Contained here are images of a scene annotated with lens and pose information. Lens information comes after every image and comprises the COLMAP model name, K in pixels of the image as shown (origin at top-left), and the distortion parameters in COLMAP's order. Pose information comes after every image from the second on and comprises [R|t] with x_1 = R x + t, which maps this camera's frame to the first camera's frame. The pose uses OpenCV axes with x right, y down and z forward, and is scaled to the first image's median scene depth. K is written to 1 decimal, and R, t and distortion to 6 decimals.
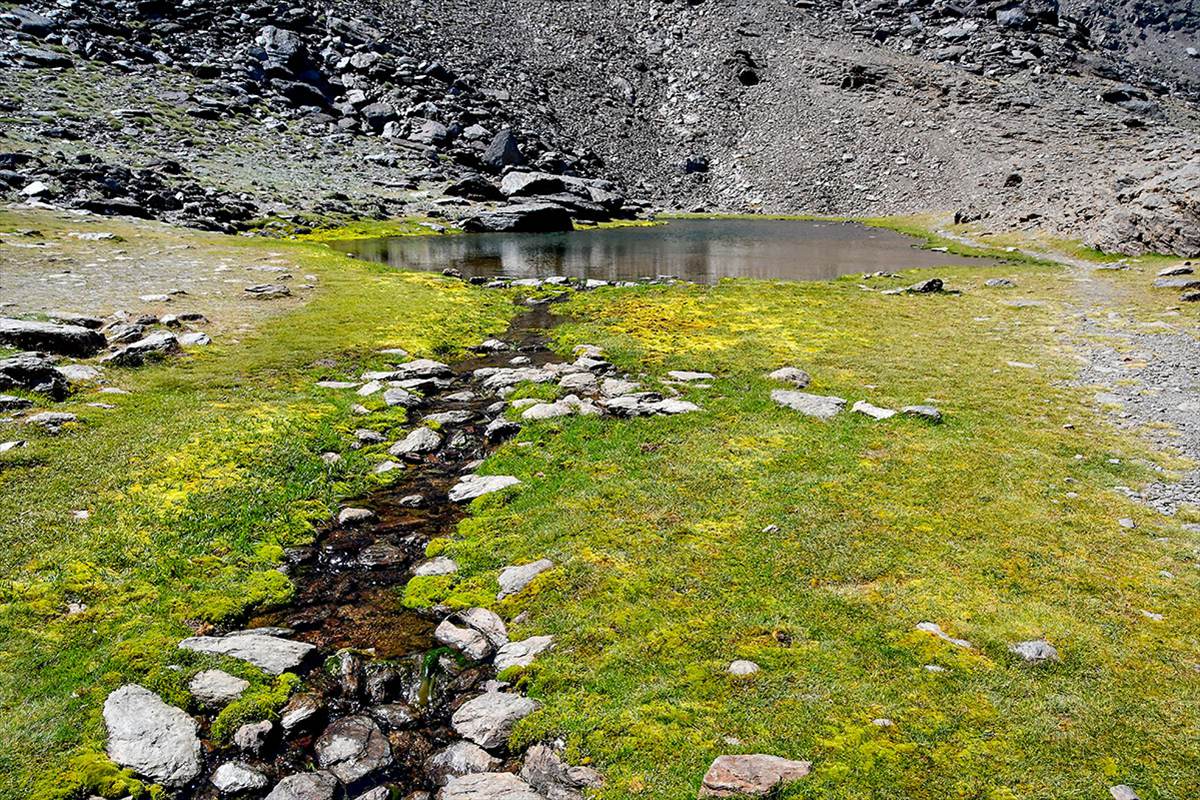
lens RADIAL K [[951.4, 0, 598.4], [0, 951.4, 427.5], [0, 0, 1]] dist [-0.168286, 0.129458]
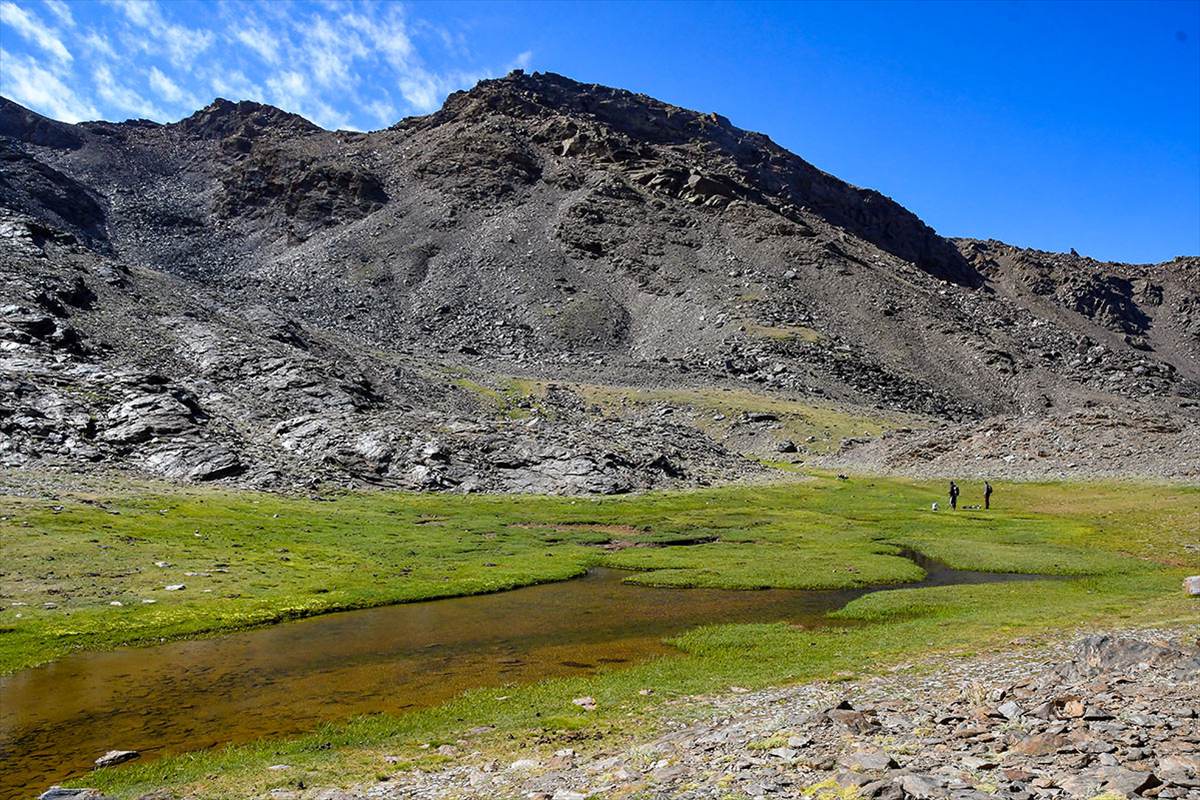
lens RADIAL K [[955.5, 0, 617.0], [0, 955.5, 400.4], [0, 0, 1]] dist [-0.171653, 0.155950]
pose [[0.994345, -0.013483, -0.105337, -1.062422], [-0.018411, 0.955001, -0.296032, 0.589360], [0.104588, 0.296297, 0.949352, -2.284469]]
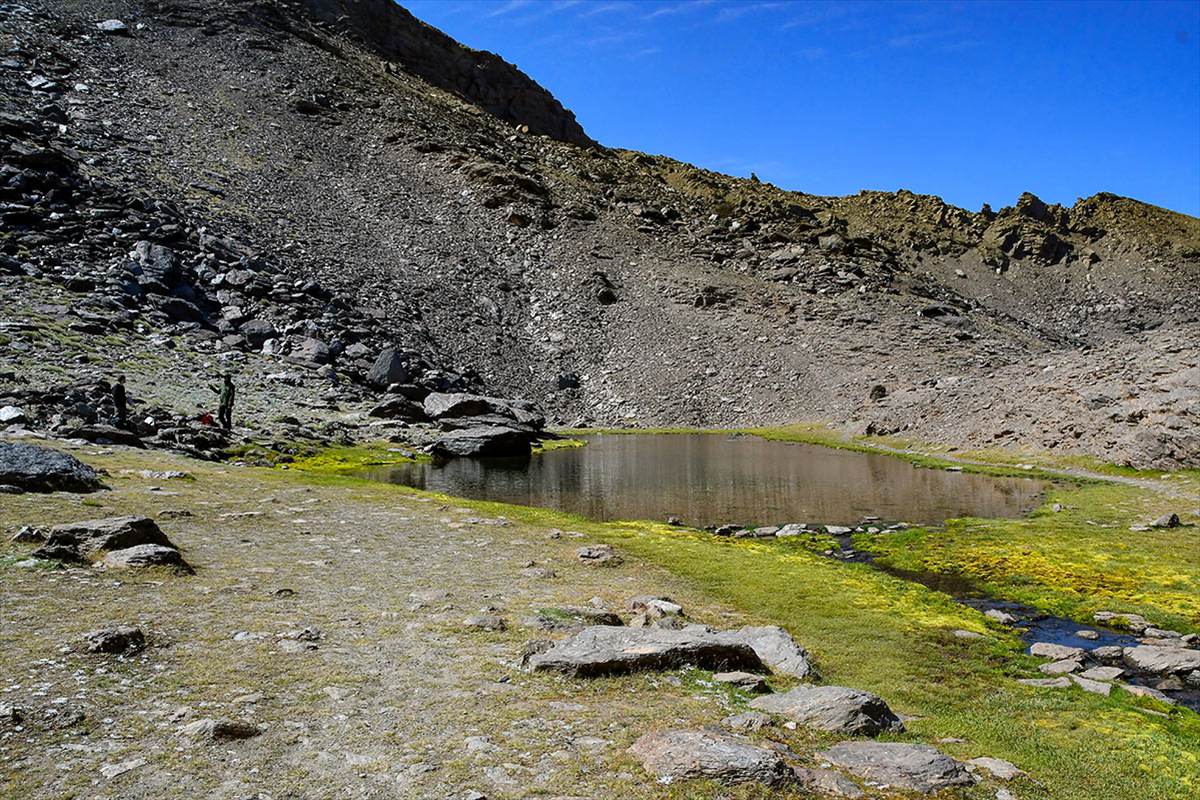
lens RADIAL K [[951.4, 0, 598.4], [0, 951.4, 427.5], [0, 0, 1]] dist [-0.168286, 0.129458]
pose [[0.983055, -0.011447, 0.182955, -0.055630], [0.051082, 0.975622, -0.213430, -0.007747], [-0.176052, 0.219159, 0.959674, 0.009909]]
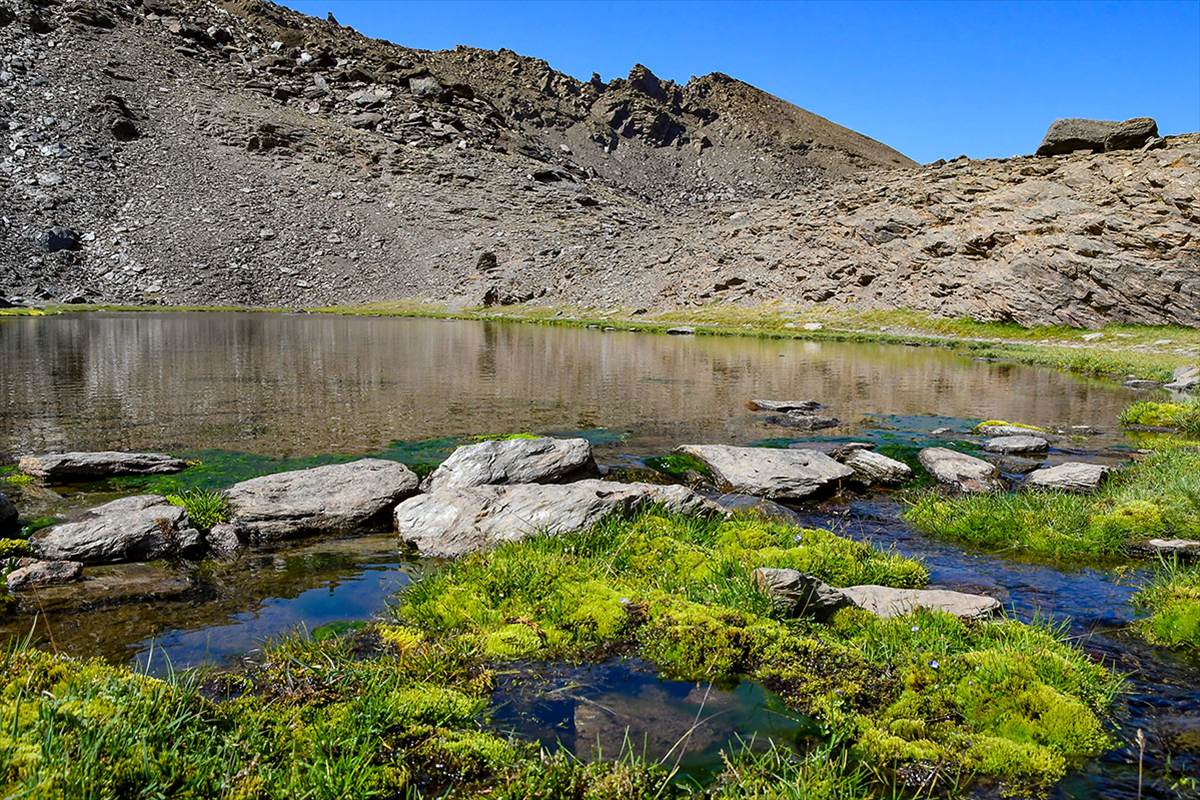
lens RADIAL K [[1102.9, 0, 619.8], [0, 1102.9, 418.5], [0, 0, 1]] dist [-0.175064, 0.150459]
pose [[0.820031, -0.047101, 0.570378, -0.017055], [0.118927, 0.988877, -0.089320, -0.019078], [-0.559827, 0.141079, 0.816511, 0.111771]]
